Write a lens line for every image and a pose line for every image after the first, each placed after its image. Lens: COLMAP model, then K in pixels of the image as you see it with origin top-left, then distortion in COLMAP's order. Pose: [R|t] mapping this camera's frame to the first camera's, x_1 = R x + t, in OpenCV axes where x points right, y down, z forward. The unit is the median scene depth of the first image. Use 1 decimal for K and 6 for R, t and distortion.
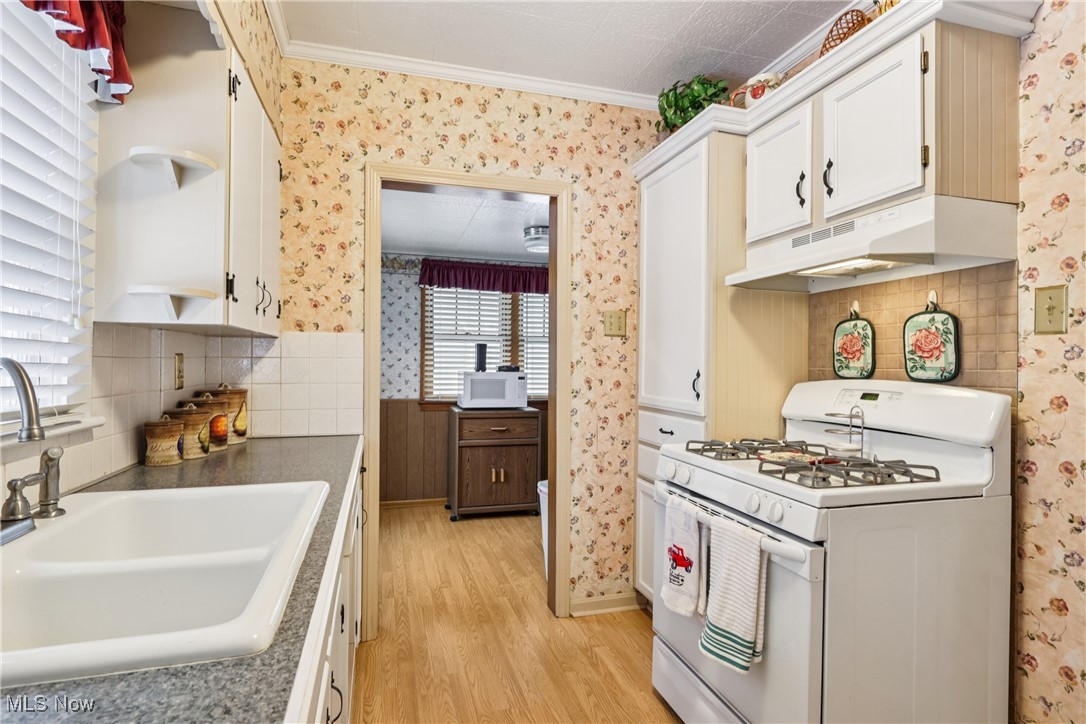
lens RADIAL K [[545.8, 0, 543.0], [0, 545.8, 356.2], [0, 0, 1]] dist [0.001714, -0.000323]
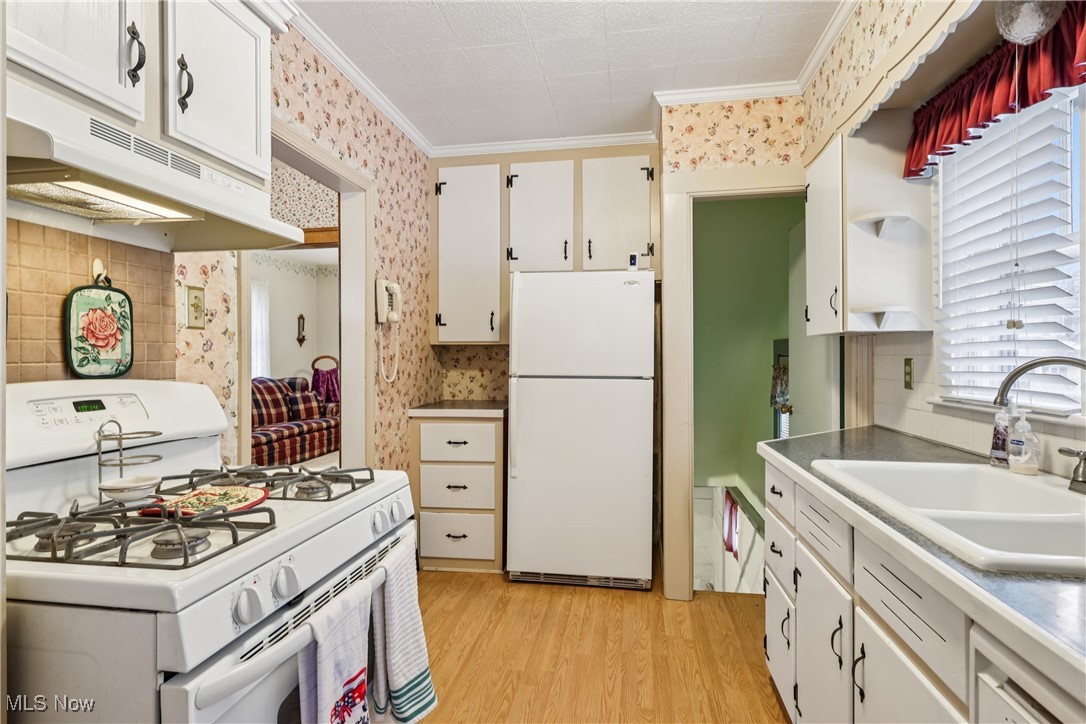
lens RADIAL K [[545.8, 0, 543.0], [0, 545.8, 356.2], [0, 0, 1]] dist [0.001714, -0.000323]
pose [[-0.899716, -0.005158, 0.436444, -0.182394], [-0.010345, 0.999901, -0.009507, 0.016561], [-0.436352, -0.013068, -0.899681, 1.425251]]
